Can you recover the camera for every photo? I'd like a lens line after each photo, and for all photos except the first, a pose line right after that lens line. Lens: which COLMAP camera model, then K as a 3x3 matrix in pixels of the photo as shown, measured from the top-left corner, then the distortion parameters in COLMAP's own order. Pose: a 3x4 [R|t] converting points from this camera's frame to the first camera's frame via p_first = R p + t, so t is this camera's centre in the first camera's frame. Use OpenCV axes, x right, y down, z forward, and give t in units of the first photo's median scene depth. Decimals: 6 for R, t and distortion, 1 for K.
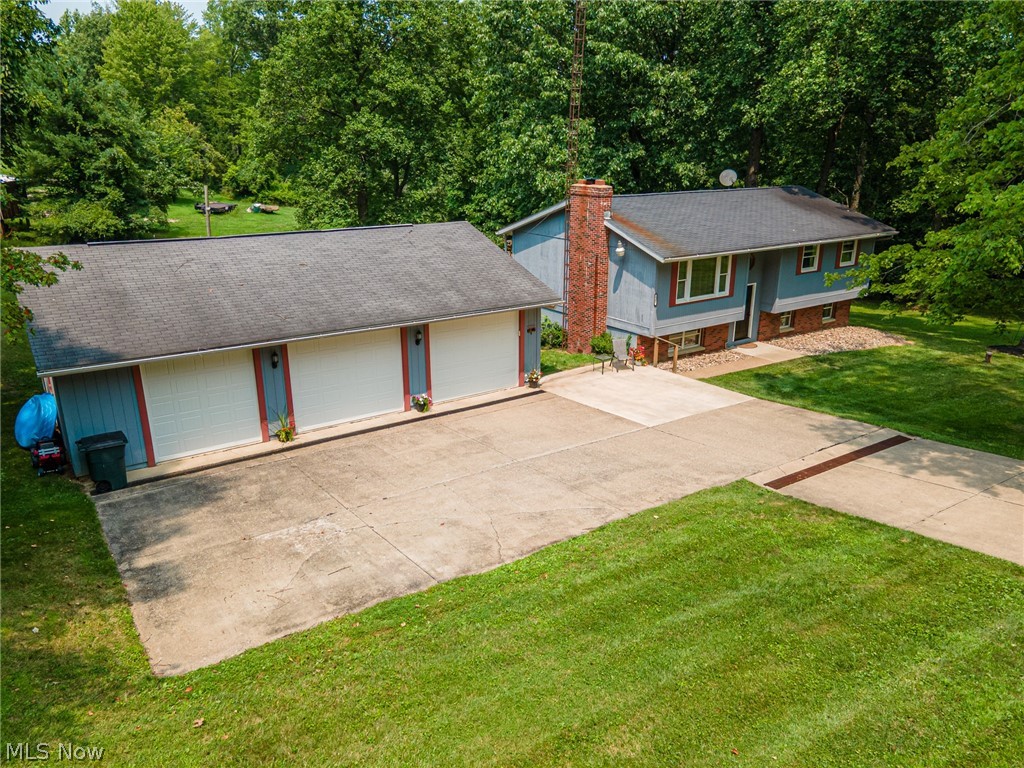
lens RADIAL K [[719.3, 0, 514.1], [0, 719.3, 388.6], [0, 0, 1]] dist [0.037474, -0.008172]
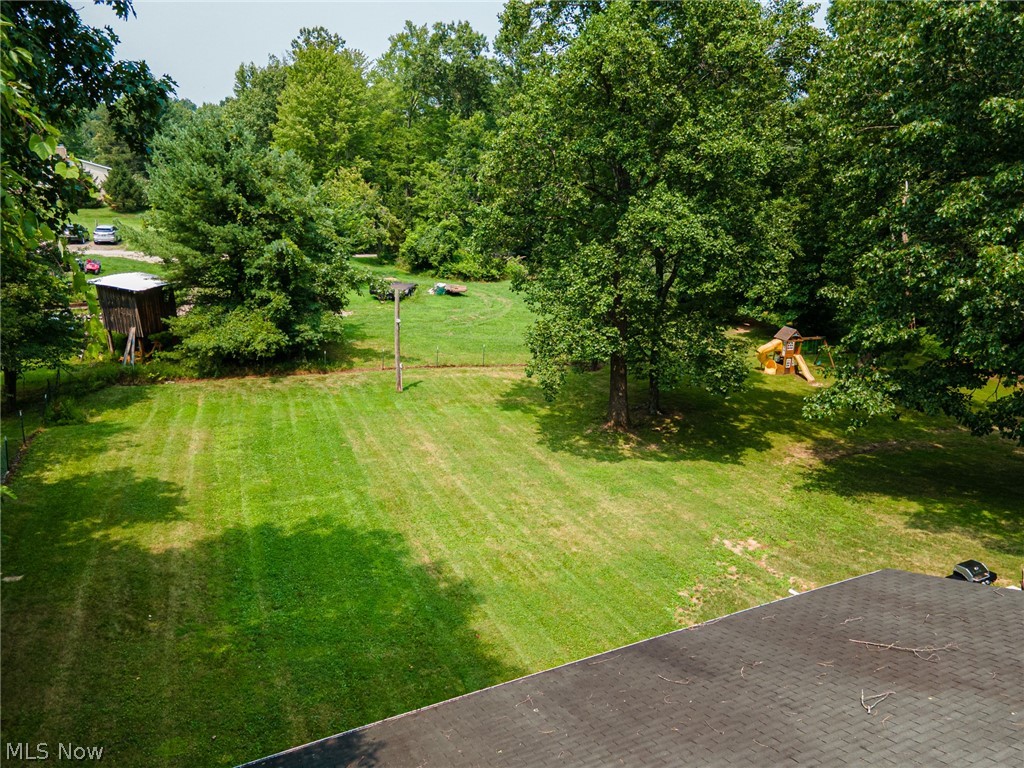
lens RADIAL K [[719.3, 0, 510.0], [0, 719.3, 379.8], [0, 0, 1]] dist [0.037474, -0.008172]
pose [[0.982297, 0.026585, -0.185434, -0.146330], [-0.035676, 0.998311, -0.045858, -0.130441], [0.183902, 0.051662, 0.981586, 0.265217]]
